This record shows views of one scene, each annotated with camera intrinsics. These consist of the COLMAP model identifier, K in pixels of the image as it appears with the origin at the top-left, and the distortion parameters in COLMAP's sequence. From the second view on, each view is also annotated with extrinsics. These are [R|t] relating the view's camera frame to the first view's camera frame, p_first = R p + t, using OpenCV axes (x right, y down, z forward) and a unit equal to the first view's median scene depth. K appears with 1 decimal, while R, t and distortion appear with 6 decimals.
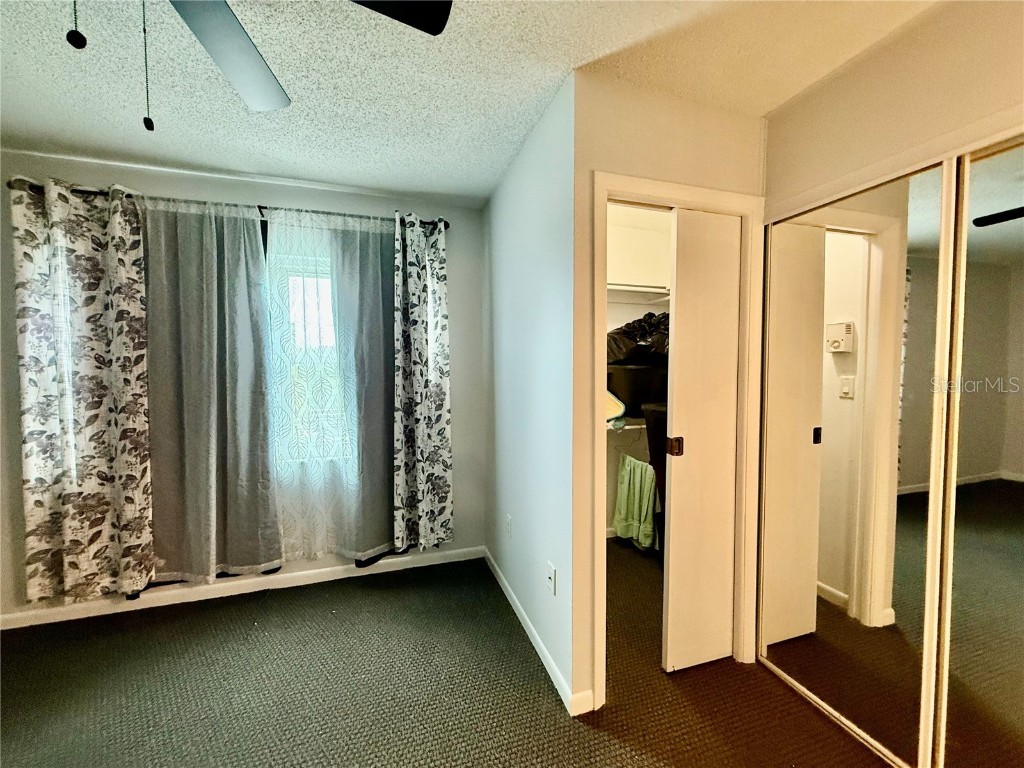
lens RADIAL K [[410.6, 0, 511.2], [0, 410.6, 385.8], [0, 0, 1]] dist [0.001276, -0.000321]
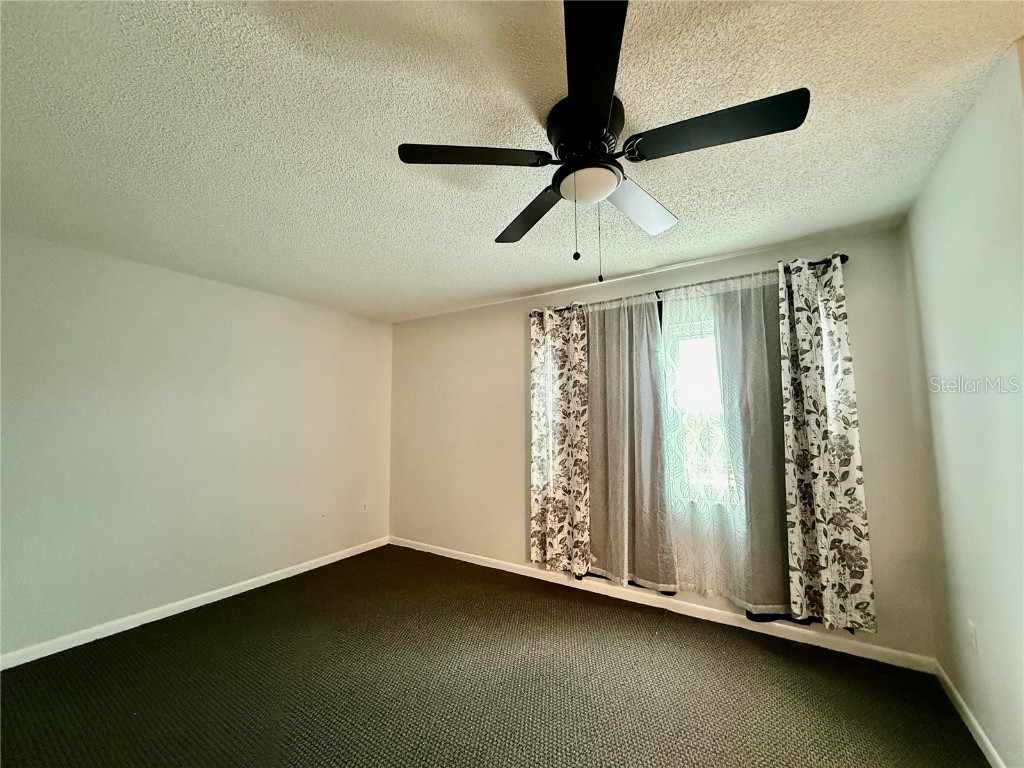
lens RADIAL K [[410.6, 0, 511.3], [0, 410.6, 385.1], [0, 0, 1]] dist [0.001276, -0.000321]
pose [[0.632108, -0.061630, -0.772425, 0.067236], [-0.028882, 0.994265, -0.102966, -0.001299], [0.774342, 0.087395, 0.626703, -0.118856]]
